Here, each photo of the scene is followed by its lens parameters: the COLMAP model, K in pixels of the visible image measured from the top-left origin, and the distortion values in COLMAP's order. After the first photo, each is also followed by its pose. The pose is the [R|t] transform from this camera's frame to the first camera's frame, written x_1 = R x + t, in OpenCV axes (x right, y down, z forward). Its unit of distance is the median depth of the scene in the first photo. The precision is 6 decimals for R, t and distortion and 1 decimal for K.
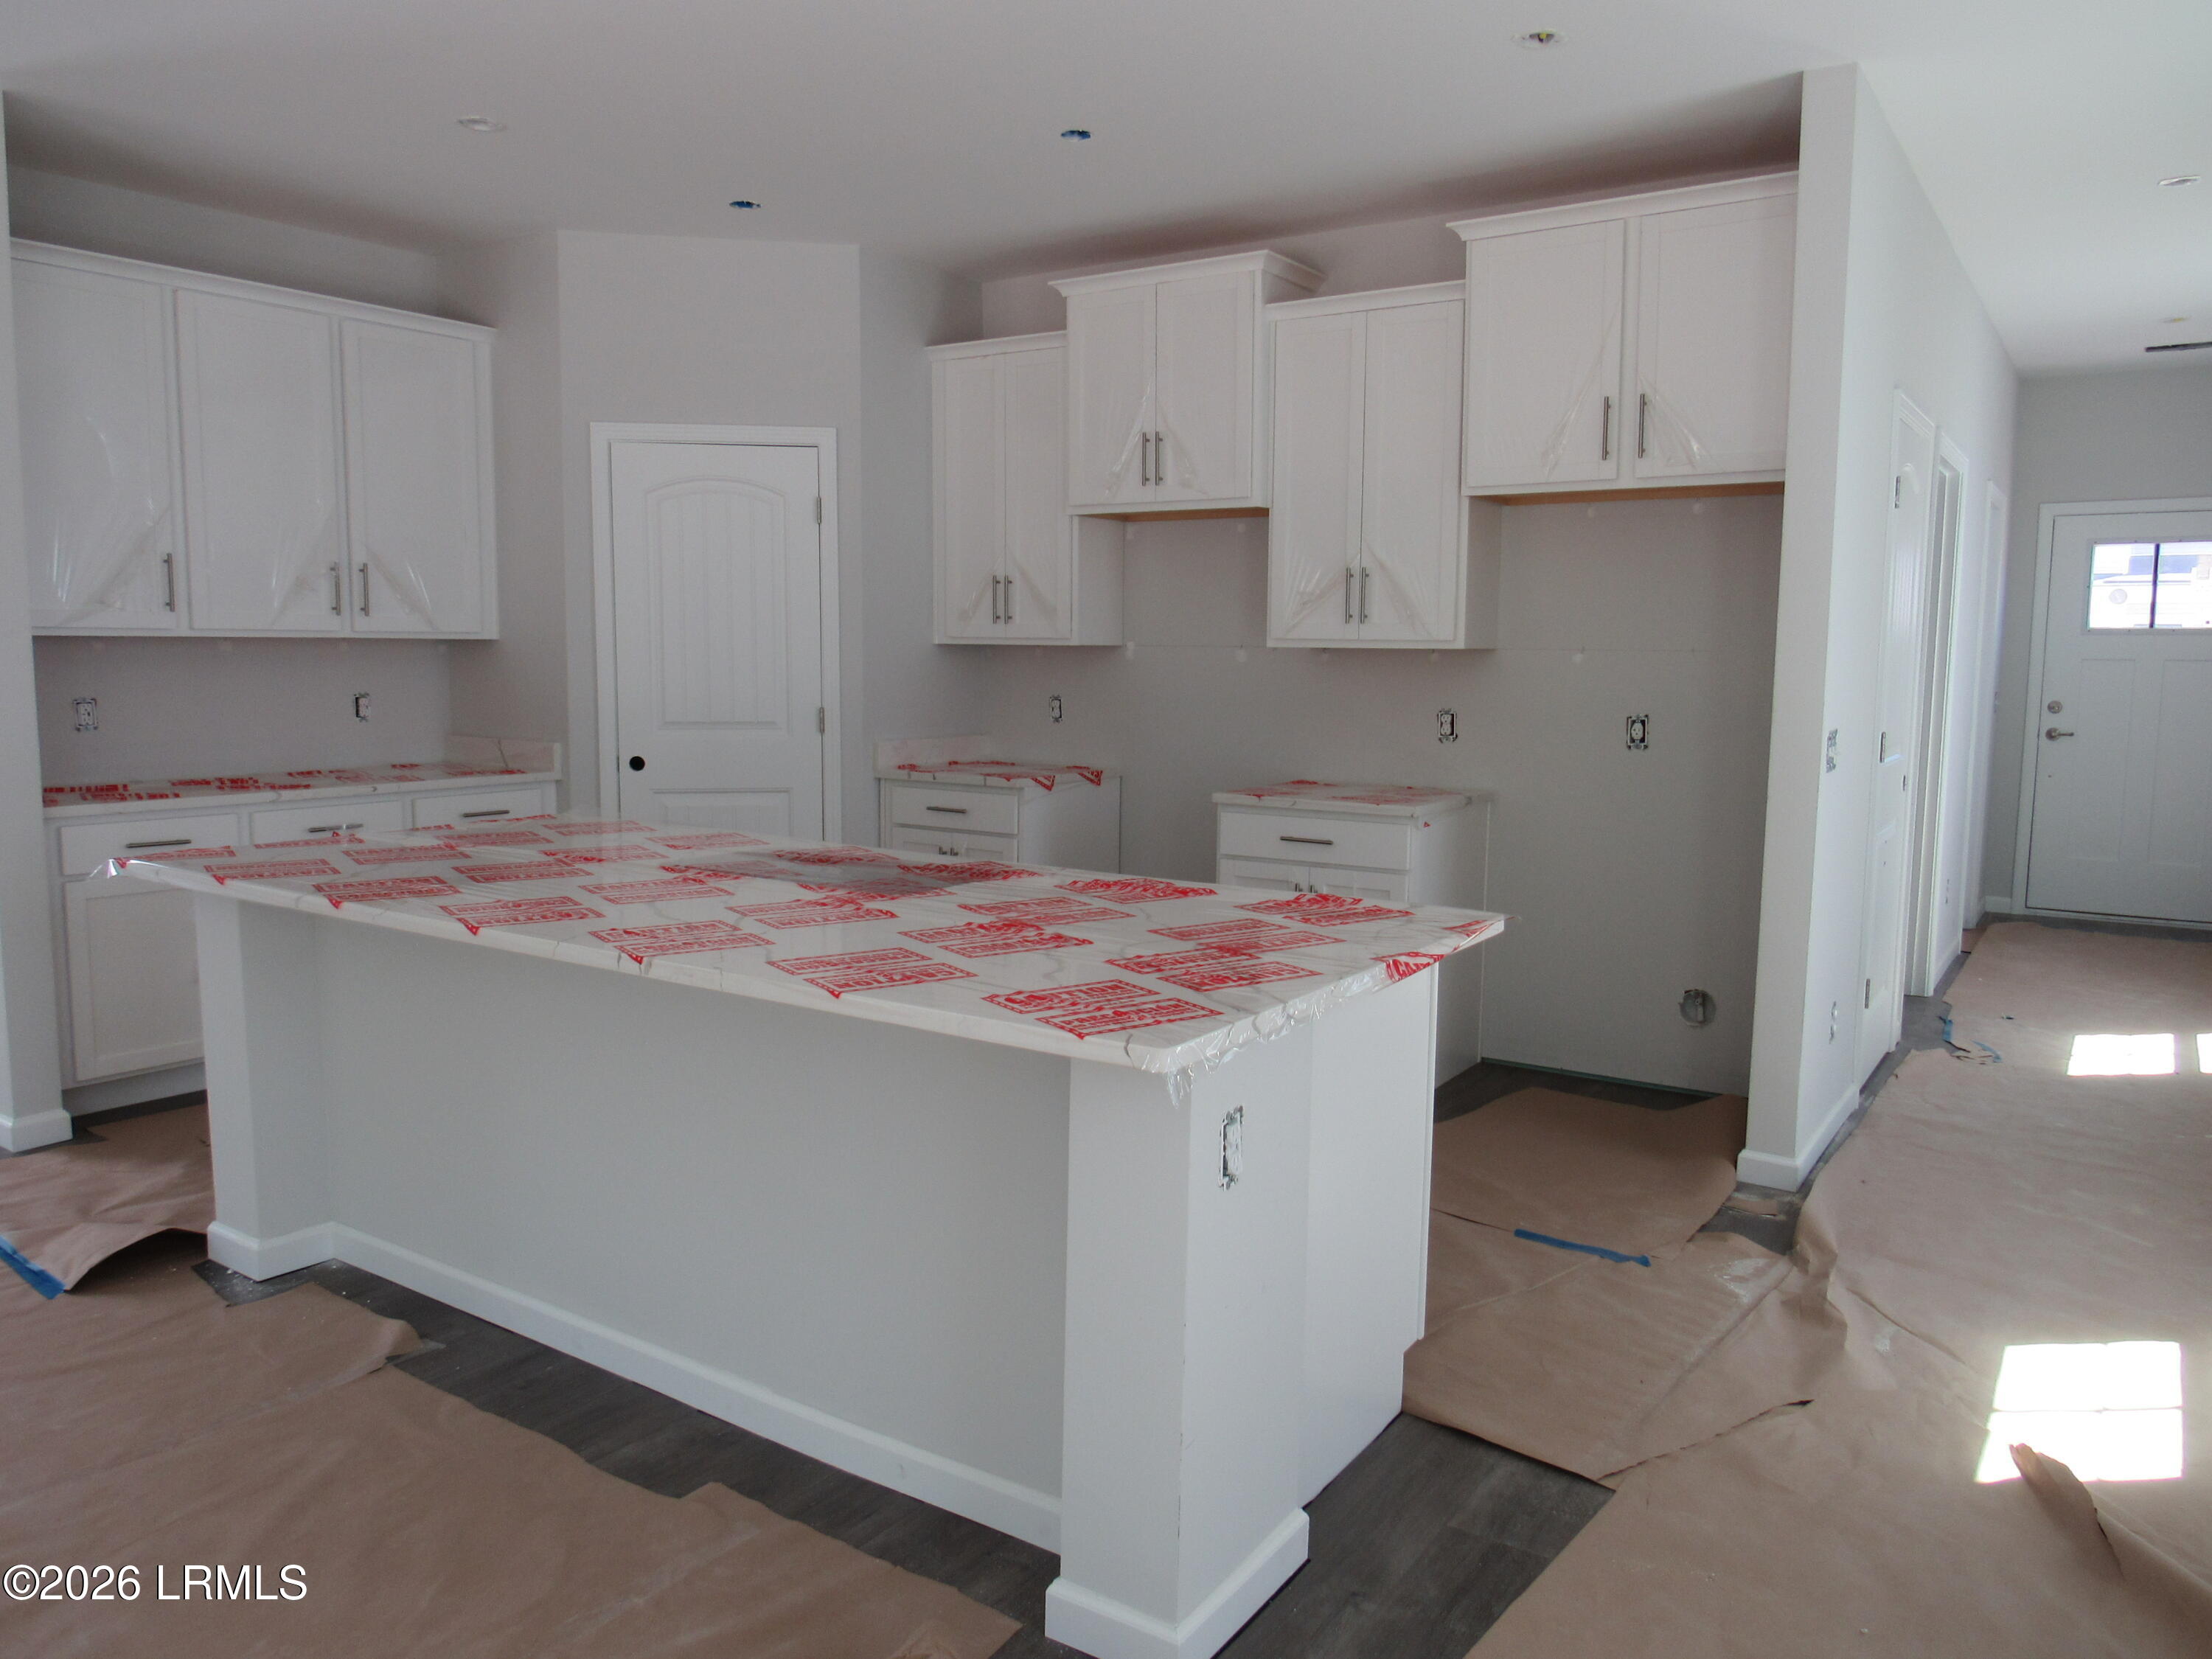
lens RADIAL K [[1570.2, 0, 1106.0], [0, 1570.2, 829.5], [0, 0, 1]] dist [-0.023104, 0.000906]
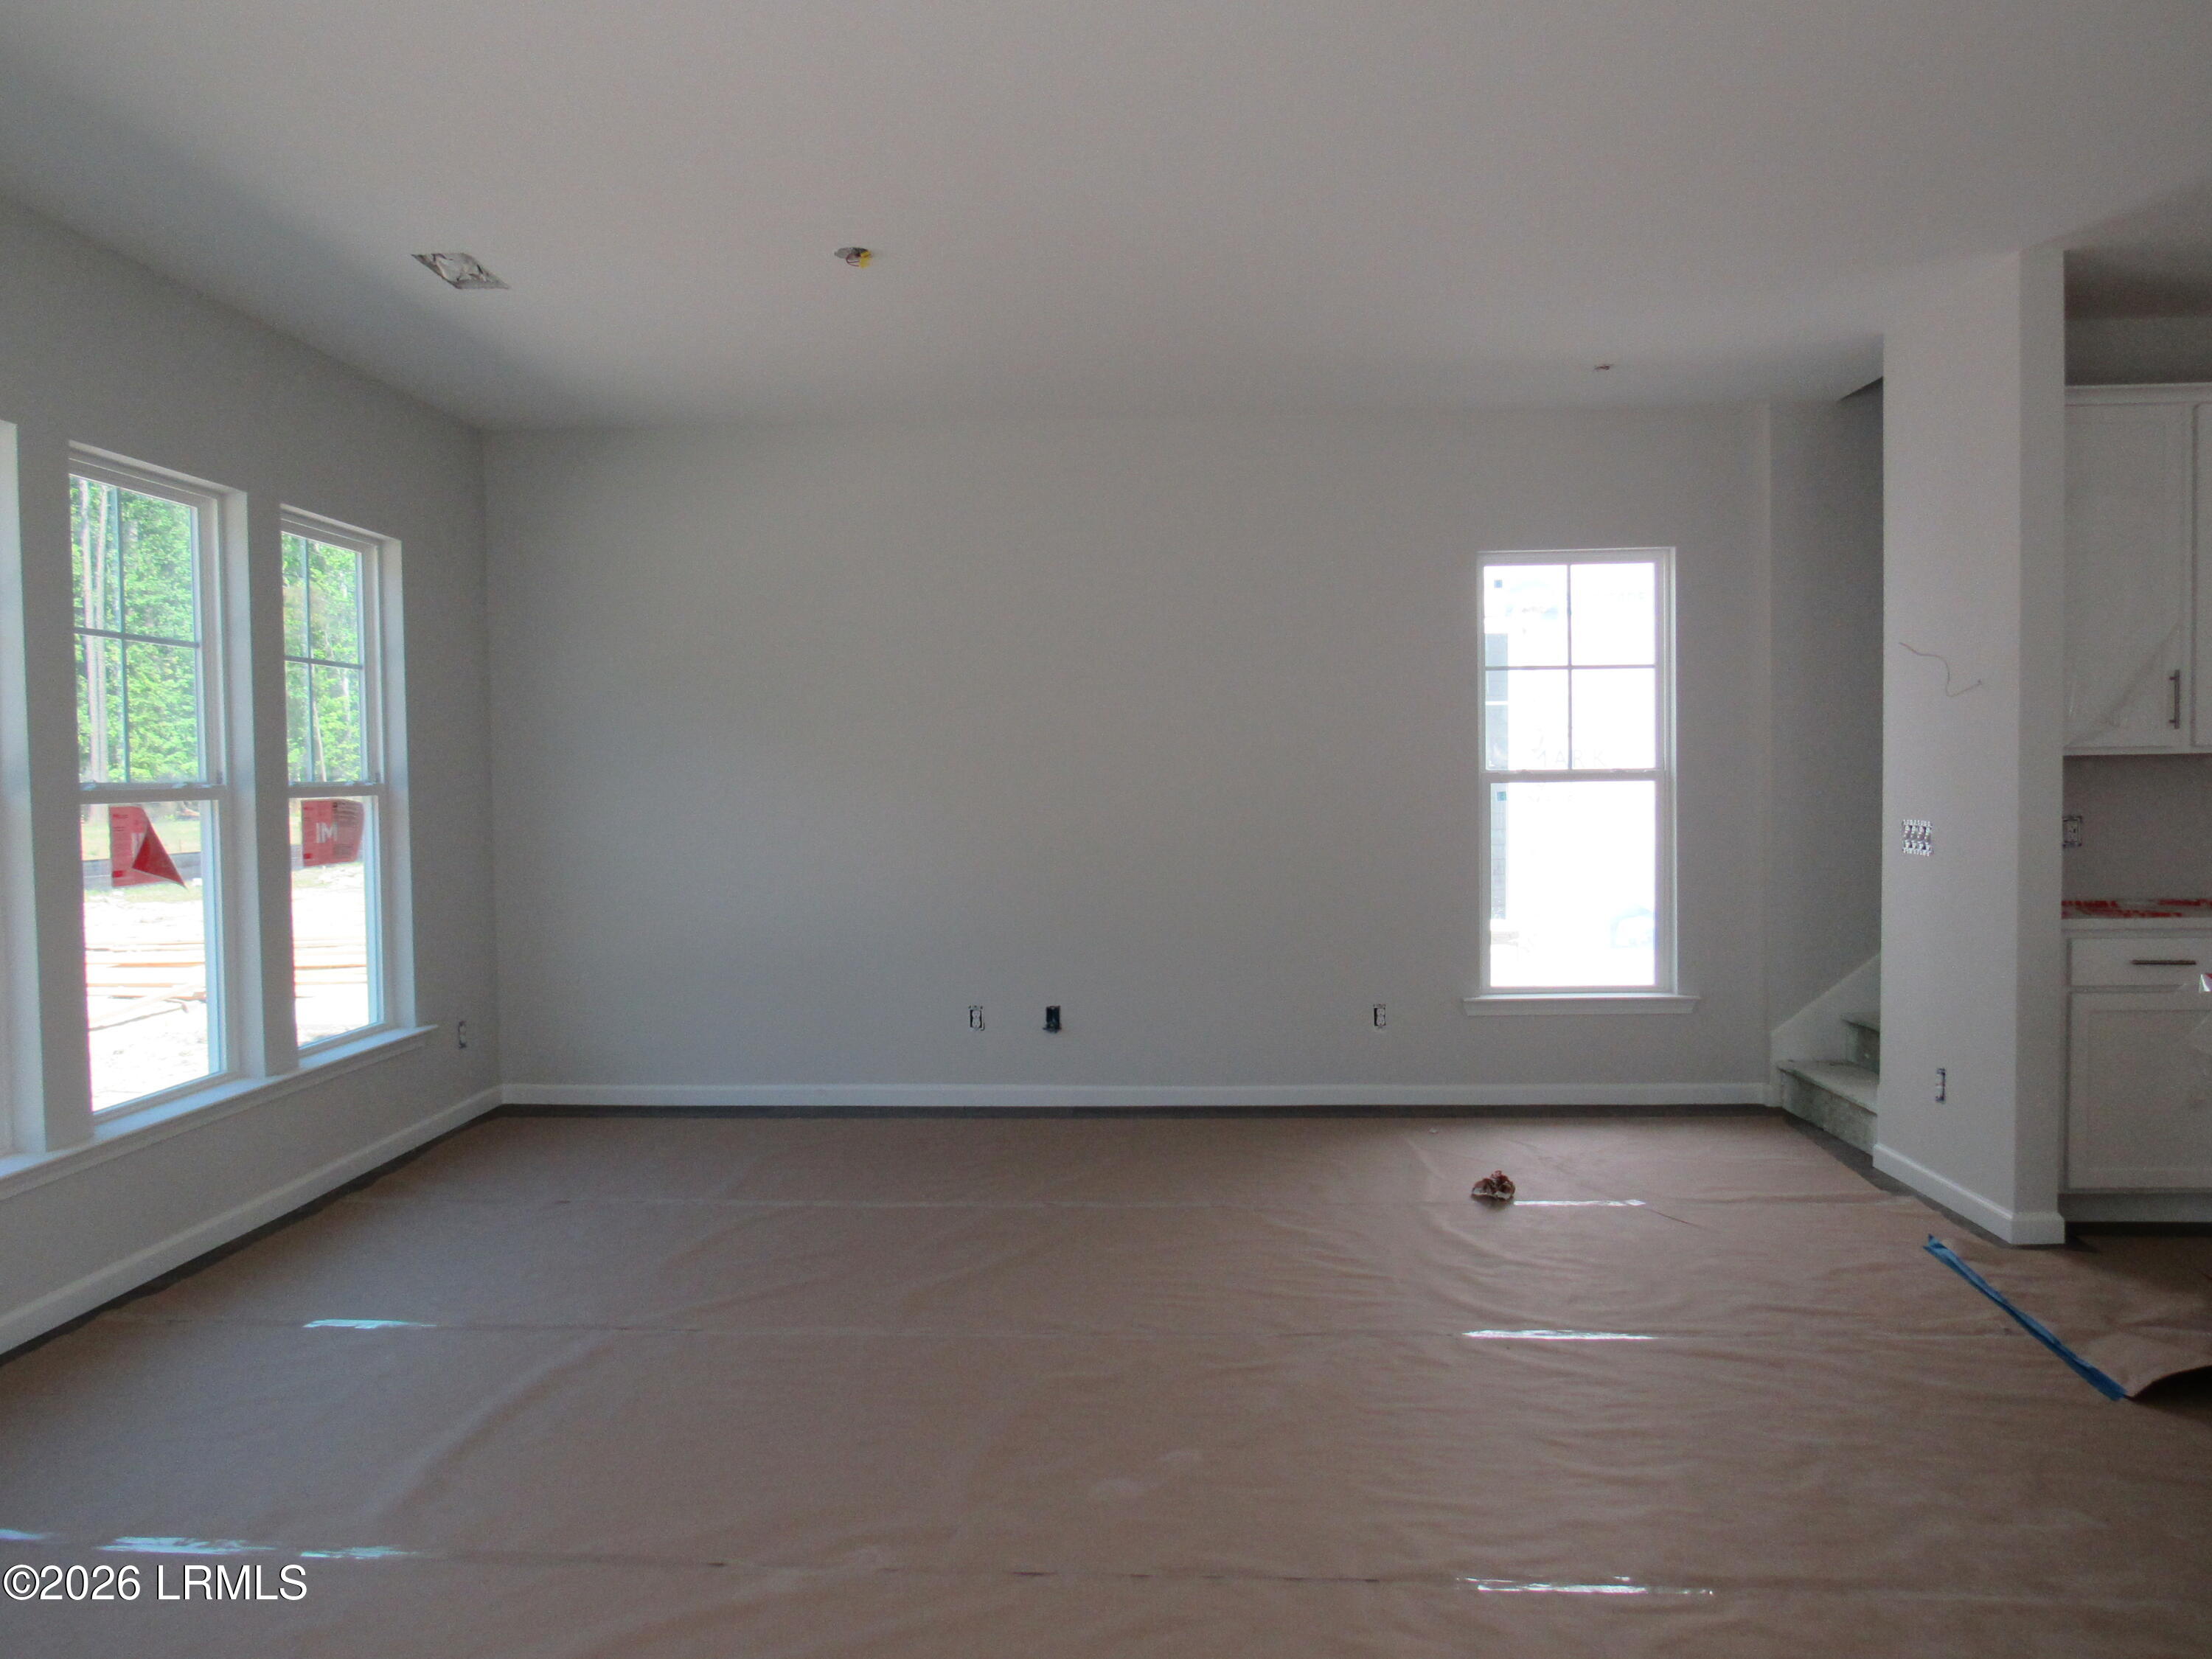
lens RADIAL K [[1570.2, 0, 1106.0], [0, 1570.2, 829.5], [0, 0, 1]] dist [-0.023104, 0.000906]
pose [[0.506149, 0.010657, -0.862380, -0.105179], [-0.078106, 0.996381, -0.033529, 0.010998], [0.858902, 0.084328, 0.505149, -0.084526]]
